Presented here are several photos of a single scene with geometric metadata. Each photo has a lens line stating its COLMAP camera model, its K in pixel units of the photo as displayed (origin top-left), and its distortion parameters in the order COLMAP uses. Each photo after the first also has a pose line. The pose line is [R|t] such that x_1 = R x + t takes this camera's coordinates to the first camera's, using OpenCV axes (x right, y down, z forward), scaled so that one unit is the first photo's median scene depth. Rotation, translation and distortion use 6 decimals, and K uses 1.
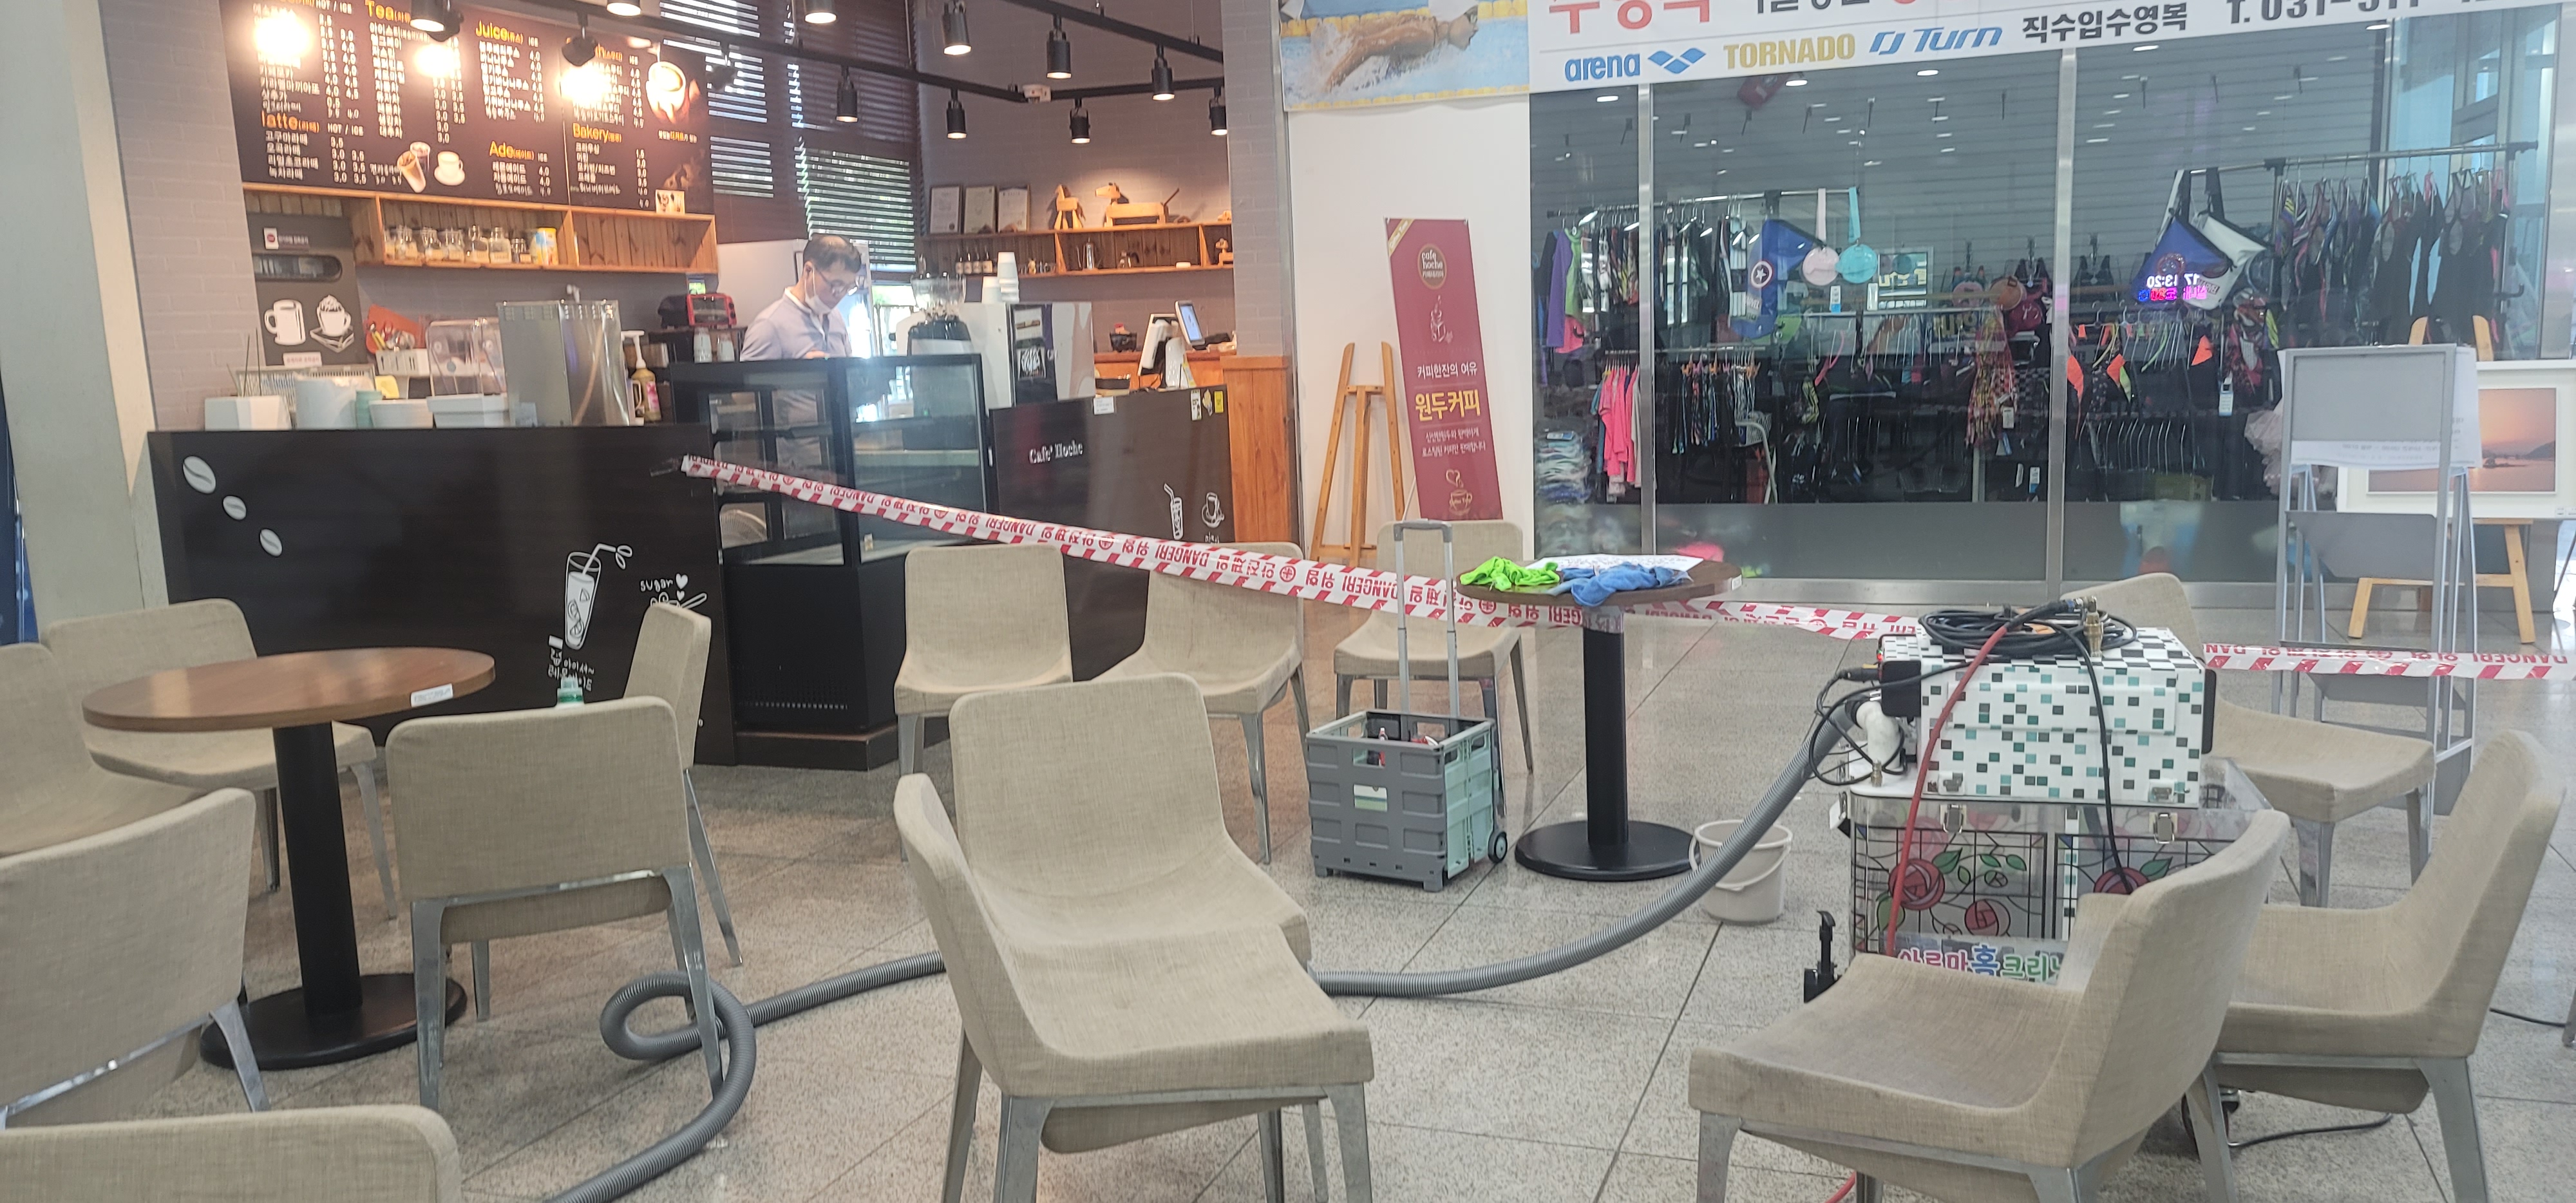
lens RADIAL K [[1955.2, 0, 1289.3], [0, 1955.2, 678.9], [0, 0, 1]] dist [0.056134, -0.033402]
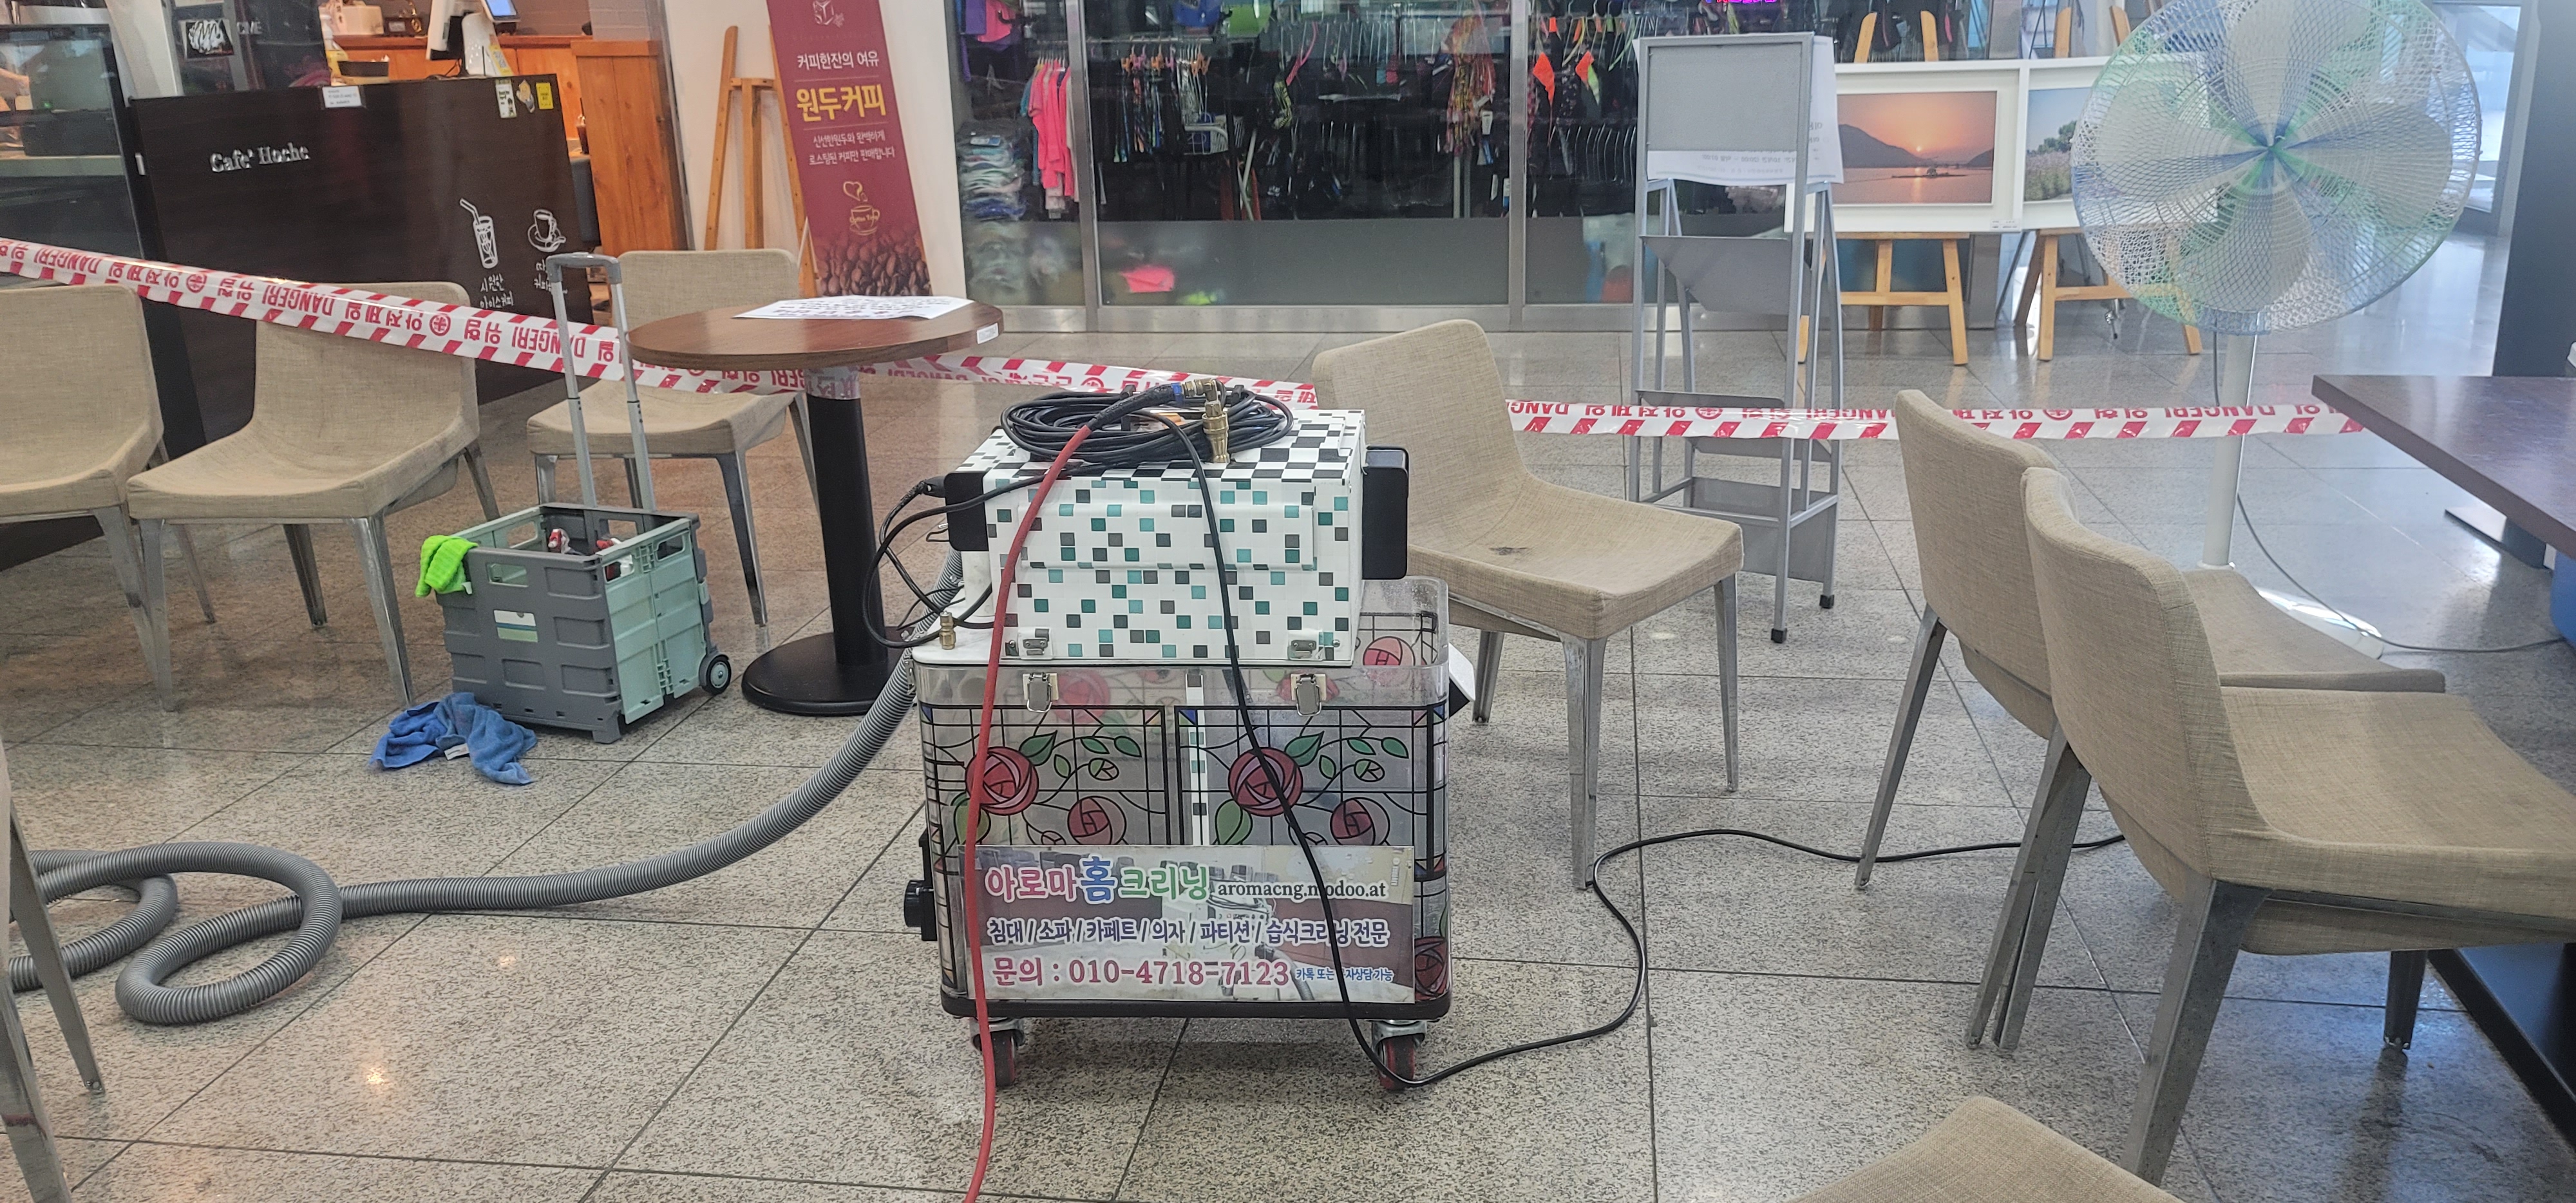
lens RADIAL K [[1955.2, 0, 1289.3], [0, 1955.2, 678.9], [0, 0, 1]] dist [0.056134, -0.033402]
pose [[0.980907, -0.051424, 0.187555, 0.192091], [0.024017, 0.989056, 0.145571, -0.023642], [-0.192988, -0.138287, 0.971407, 0.187400]]
